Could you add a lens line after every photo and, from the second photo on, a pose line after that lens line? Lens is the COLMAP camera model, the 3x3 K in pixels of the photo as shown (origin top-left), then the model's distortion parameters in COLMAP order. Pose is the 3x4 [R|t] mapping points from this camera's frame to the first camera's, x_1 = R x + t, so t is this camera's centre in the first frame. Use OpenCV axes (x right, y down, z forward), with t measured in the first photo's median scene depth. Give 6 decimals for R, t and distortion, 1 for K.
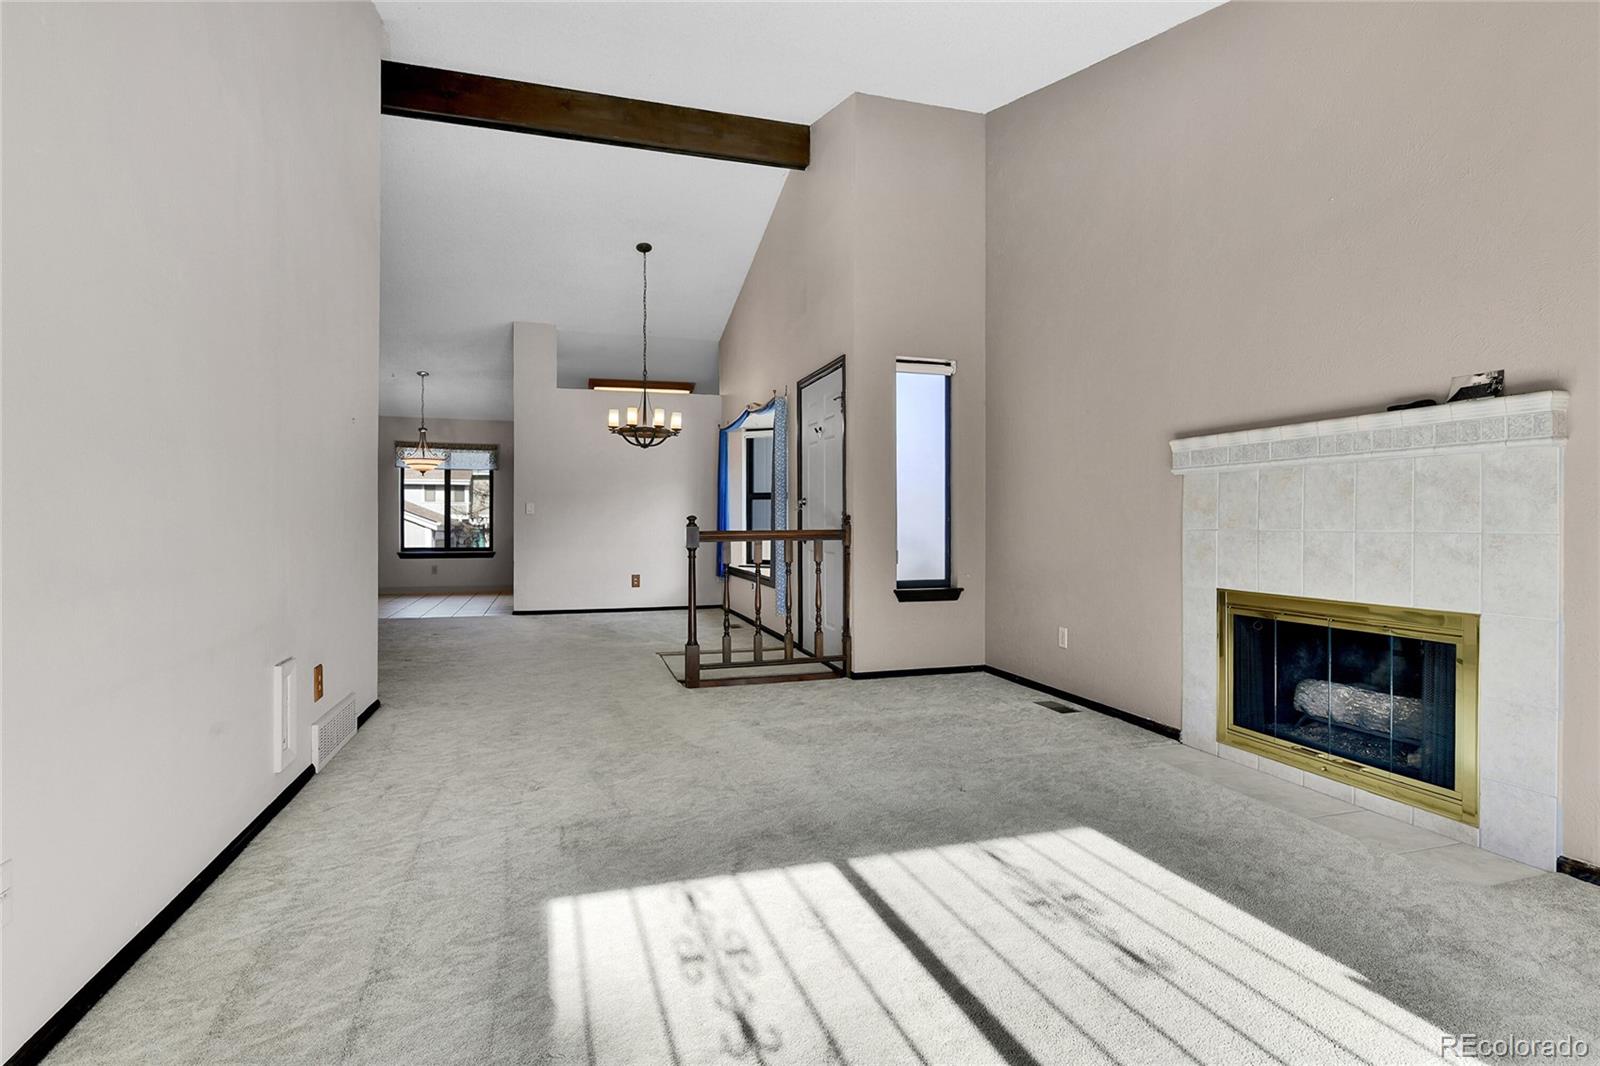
lens RADIAL K [[788.2, 0, 822.4], [0, 788.2, 507.2], [0, 0, 1]] dist [-0.014994, 0.000069]
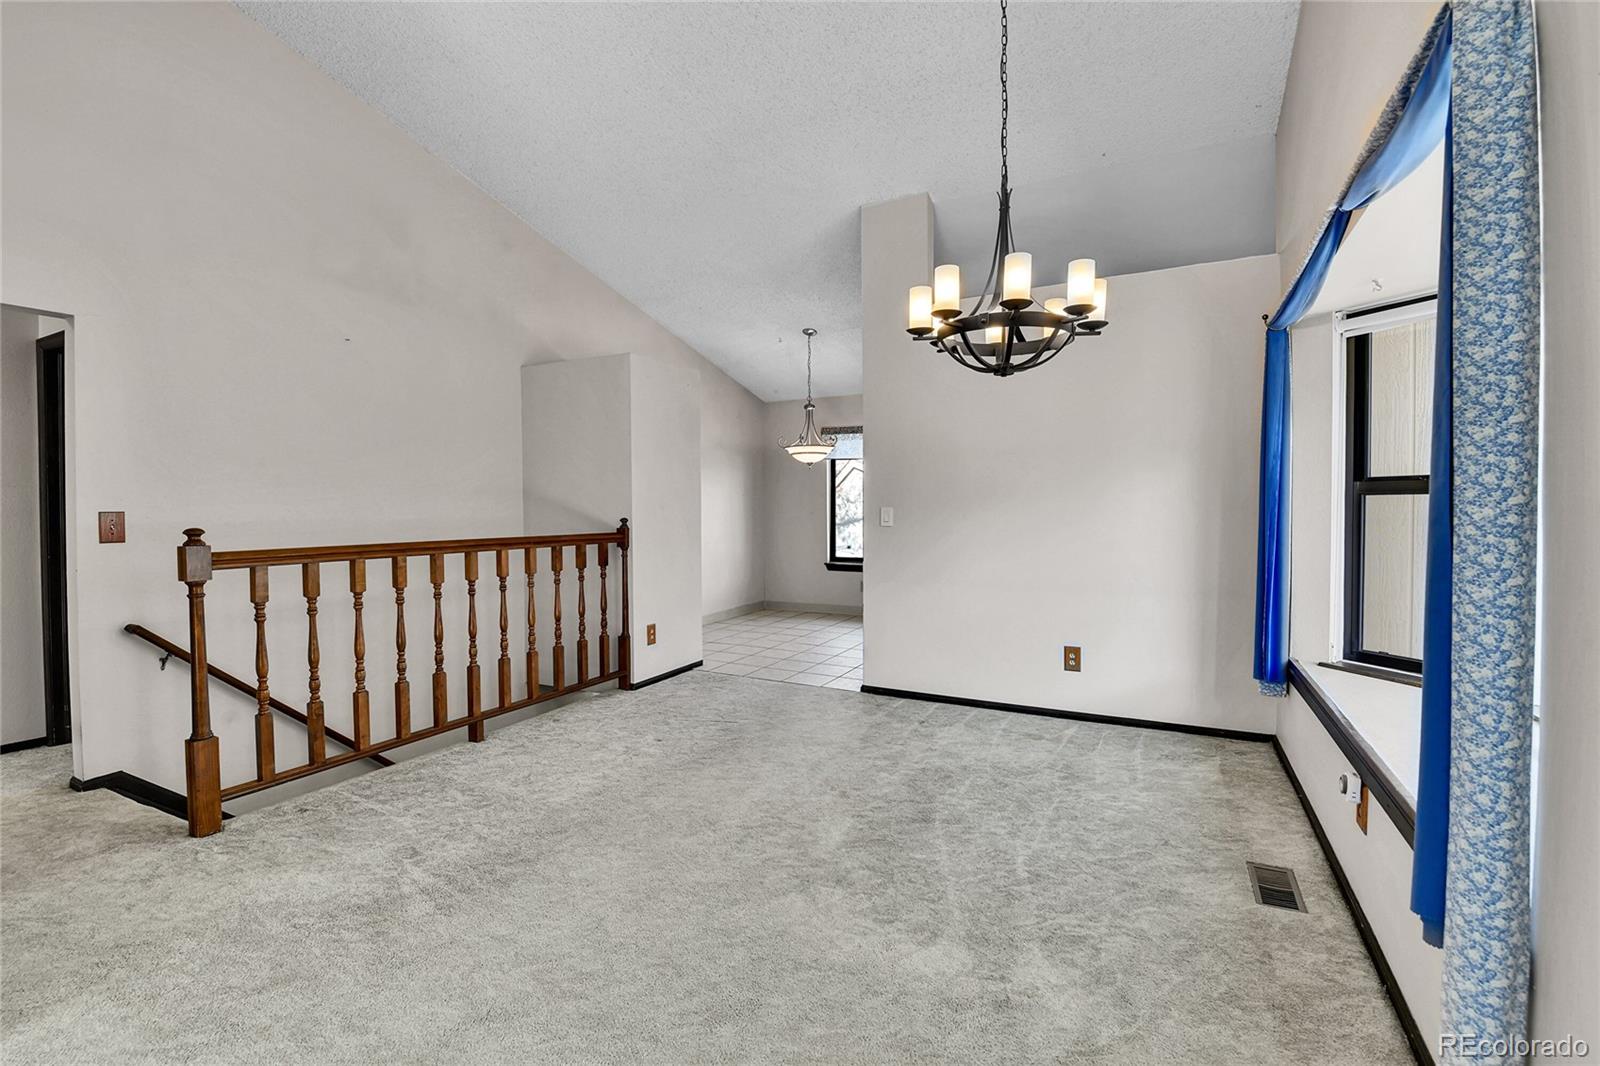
lens RADIAL K [[693.5, 0, 807.4], [0, 693.5, 526.2], [0, 0, 1]] dist [-0.003599, -0.007747]
pose [[0.700040, 0.016931, -0.713903, -0.038858], [0.014906, 0.999155, 0.038313, -0.011528], [0.713948, -0.037462, 0.699196, 0.569305]]
